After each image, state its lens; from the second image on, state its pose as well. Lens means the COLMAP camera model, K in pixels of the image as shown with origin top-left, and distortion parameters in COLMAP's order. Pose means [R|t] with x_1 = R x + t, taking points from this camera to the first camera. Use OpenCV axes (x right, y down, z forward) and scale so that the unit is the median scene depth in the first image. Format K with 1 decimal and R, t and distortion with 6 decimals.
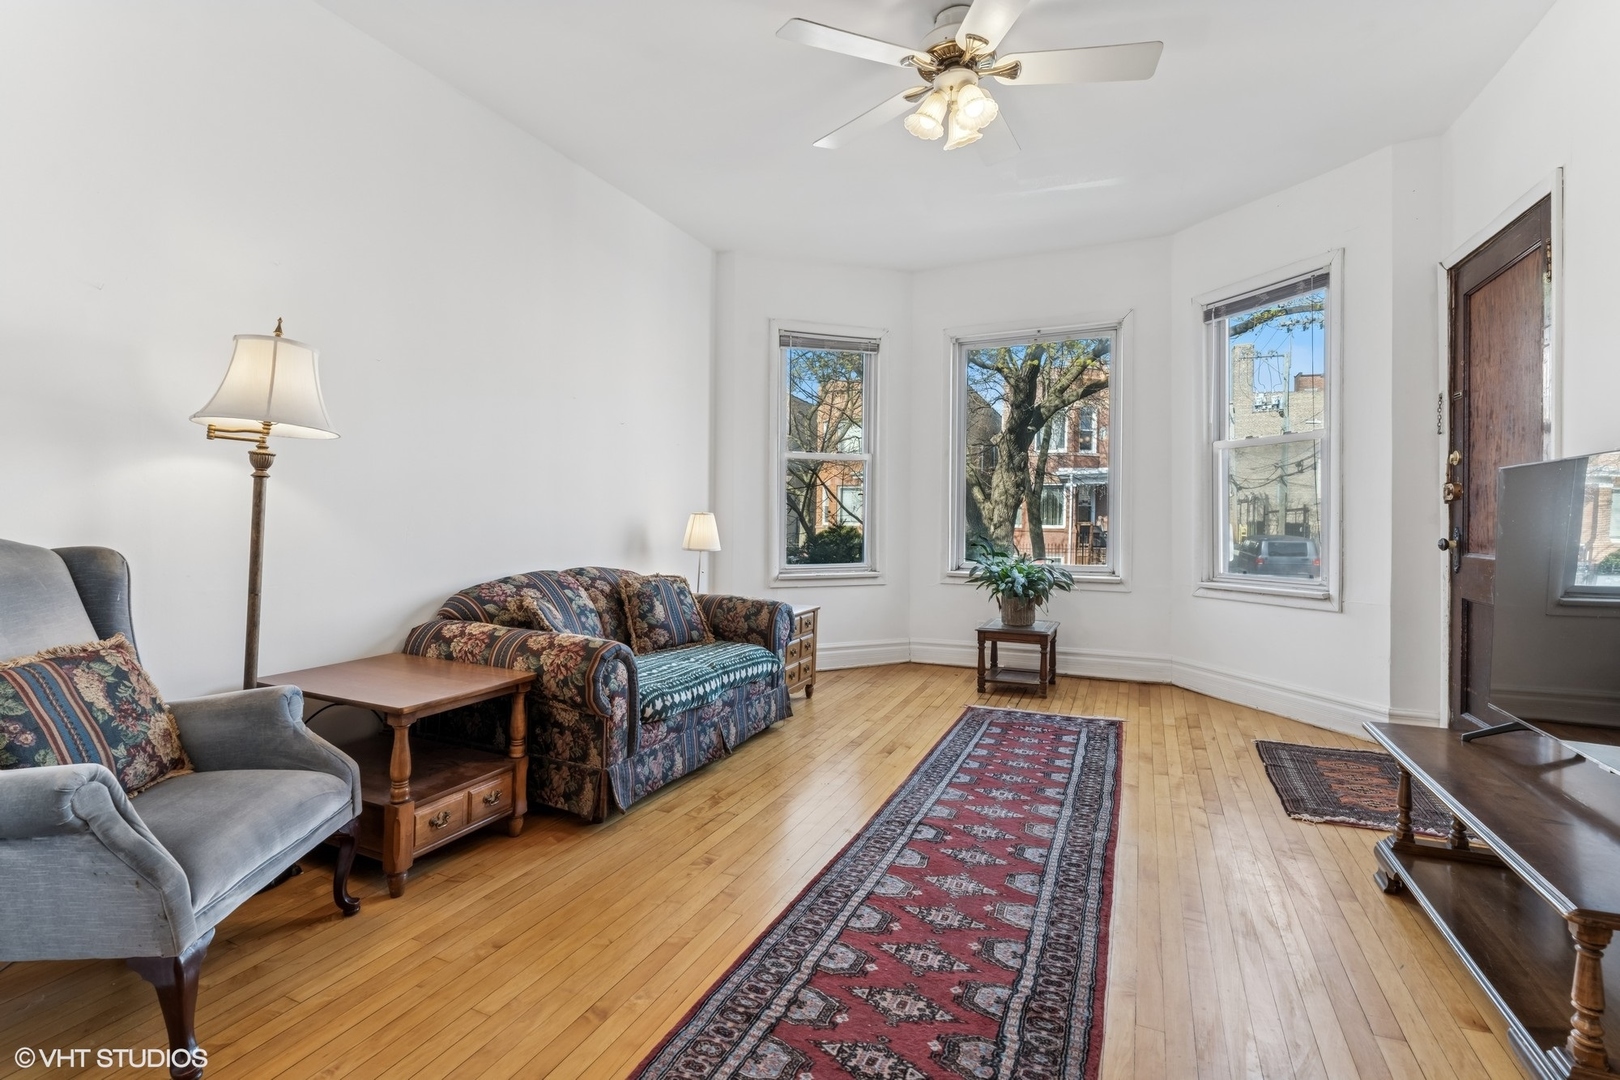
lens RADIAL K [[731.7, 0, 810.4], [0, 731.7, 527.9], [0, 0, 1]] dist [-0.000903, -0.000633]
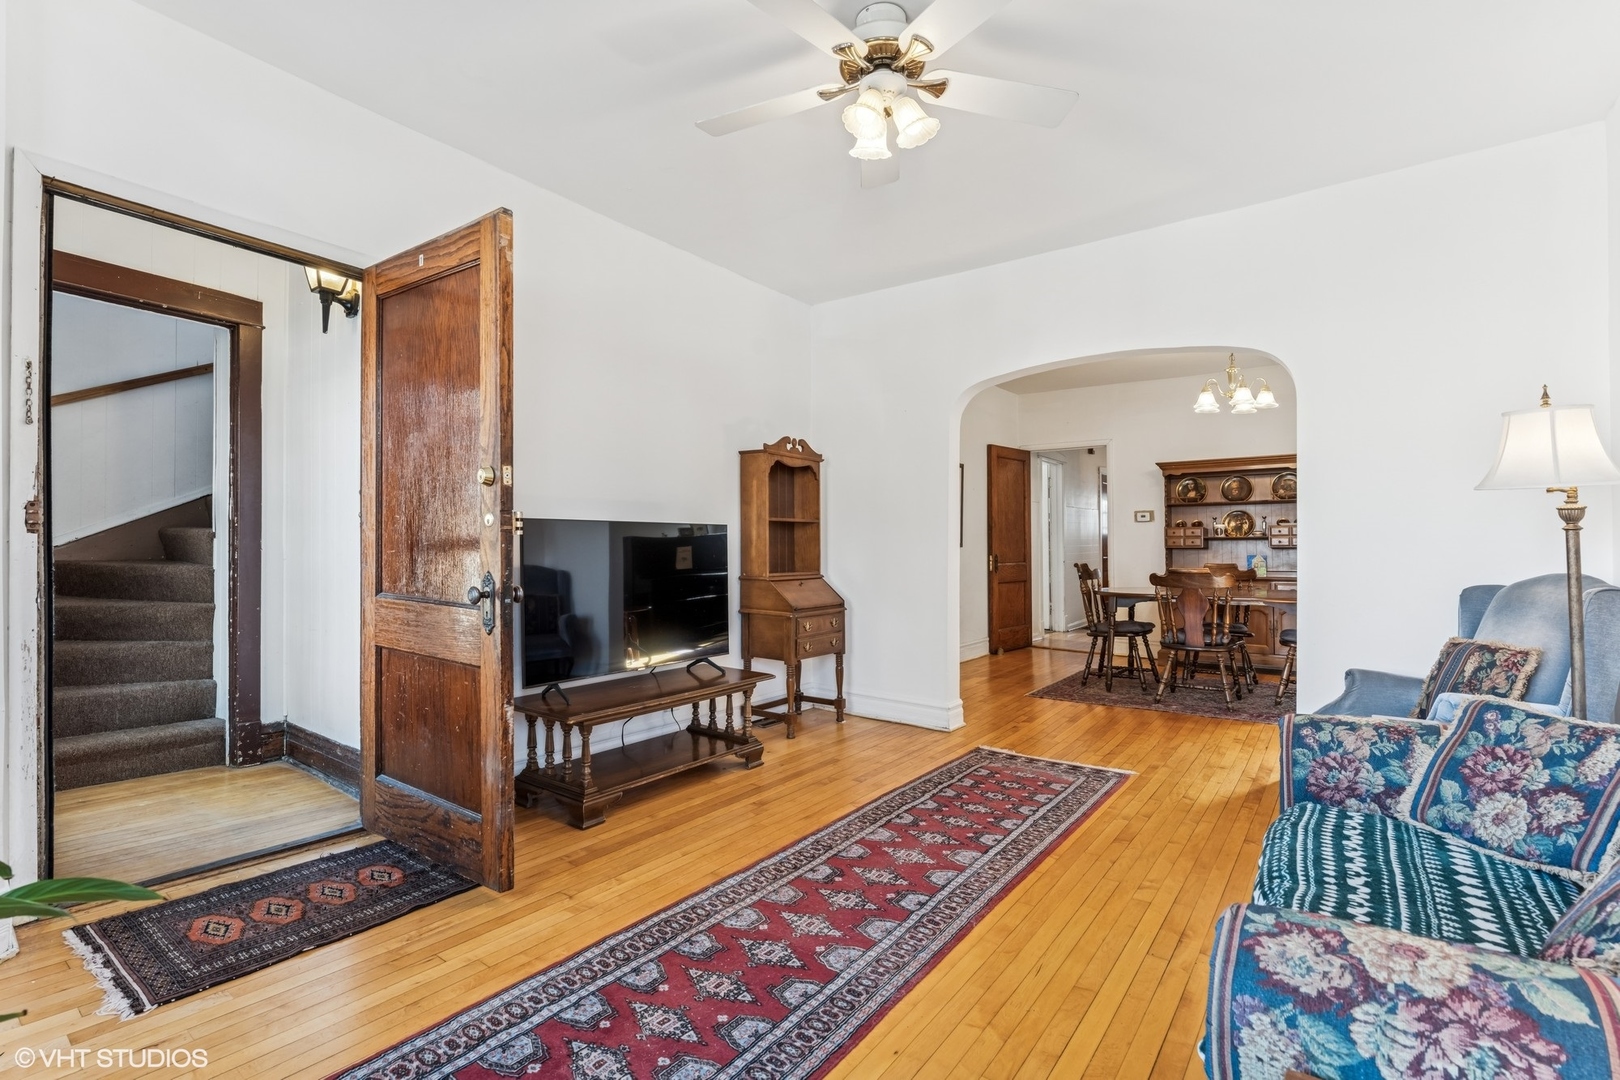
lens RADIAL K [[731.7, 0, 811.4], [0, 731.7, 536.4], [0, 0, 1]] dist [-0.000903, -0.000633]
pose [[-0.973963, -0.008993, 0.226531, 0.089312], [-0.008163, 0.999956, 0.004599, -0.054237], [-0.226562, 0.002630, -0.973993, 2.232109]]
